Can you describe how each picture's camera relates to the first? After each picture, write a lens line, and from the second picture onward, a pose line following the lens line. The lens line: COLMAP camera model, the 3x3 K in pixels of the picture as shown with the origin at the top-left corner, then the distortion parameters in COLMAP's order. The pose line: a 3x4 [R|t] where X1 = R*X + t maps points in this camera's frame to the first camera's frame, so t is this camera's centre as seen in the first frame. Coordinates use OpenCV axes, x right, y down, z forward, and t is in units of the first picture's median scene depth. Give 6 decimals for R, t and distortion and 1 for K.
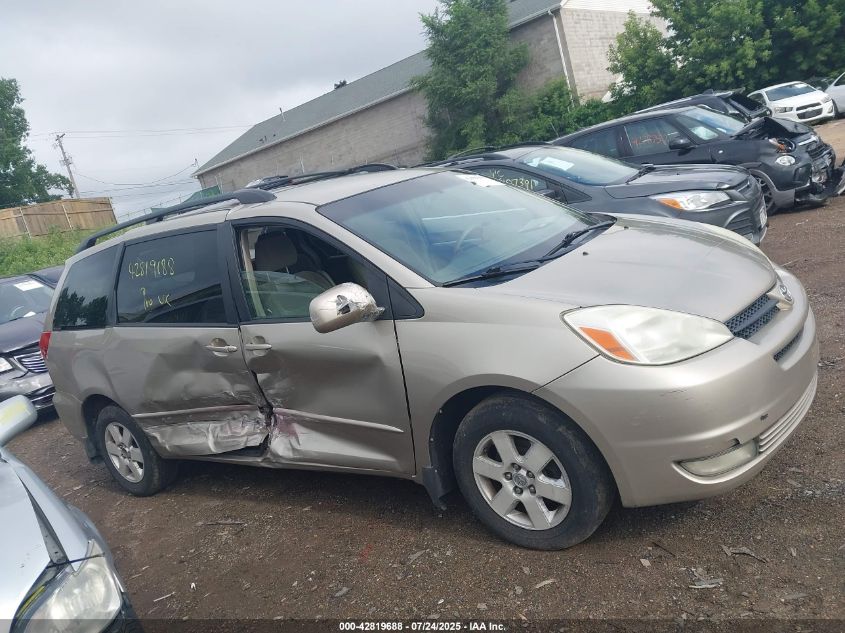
lens RADIAL K [[668.9, 0, 418.3], [0, 668.9, 306.4], [0, 0, 1]] dist [0.032125, -0.037530]
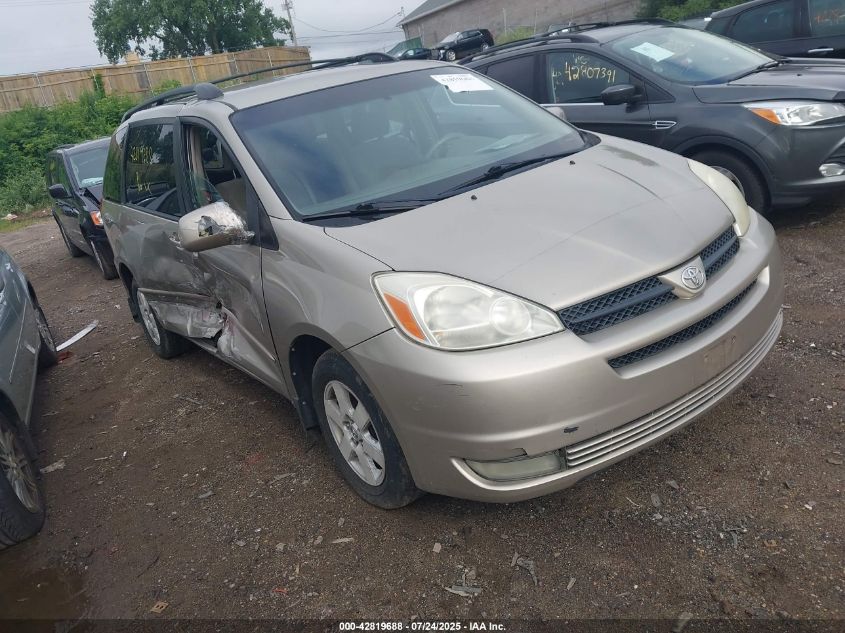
lens RADIAL K [[668.9, 0, 418.3], [0, 668.9, 306.4], [0, 0, 1]] dist [0.032125, -0.037530]
pose [[0.950646, 0.150528, -0.271317, 0.371587], [-0.093053, 0.972499, 0.213509, -0.101910], [0.295995, -0.177724, 0.938510, 0.127593]]
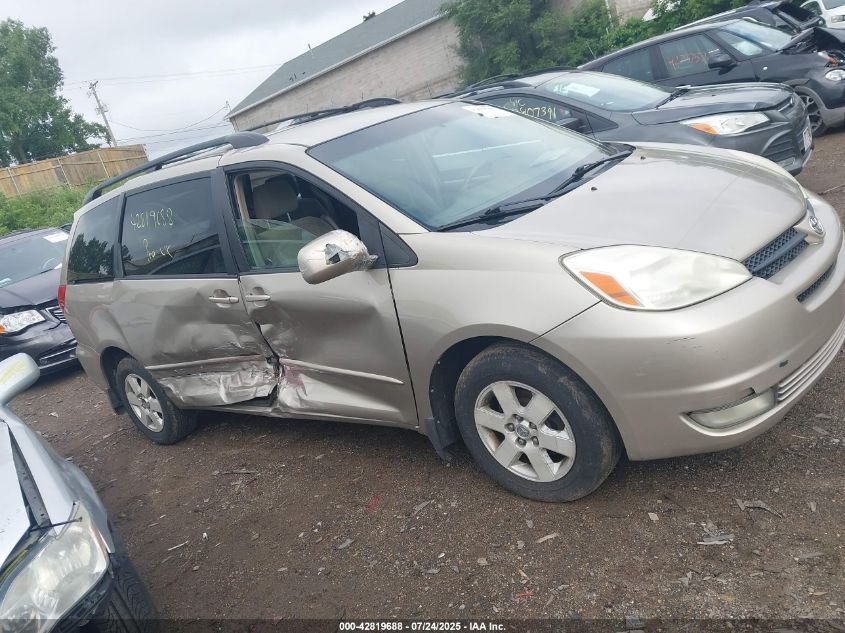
lens RADIAL K [[668.9, 0, 418.3], [0, 668.9, 306.4], [0, 0, 1]] dist [0.032125, -0.037530]
pose [[0.997797, -0.025669, -0.061180, 0.052192], [0.031230, 0.995292, 0.091748, -0.008827], [0.058536, -0.093457, 0.993901, 0.046515]]
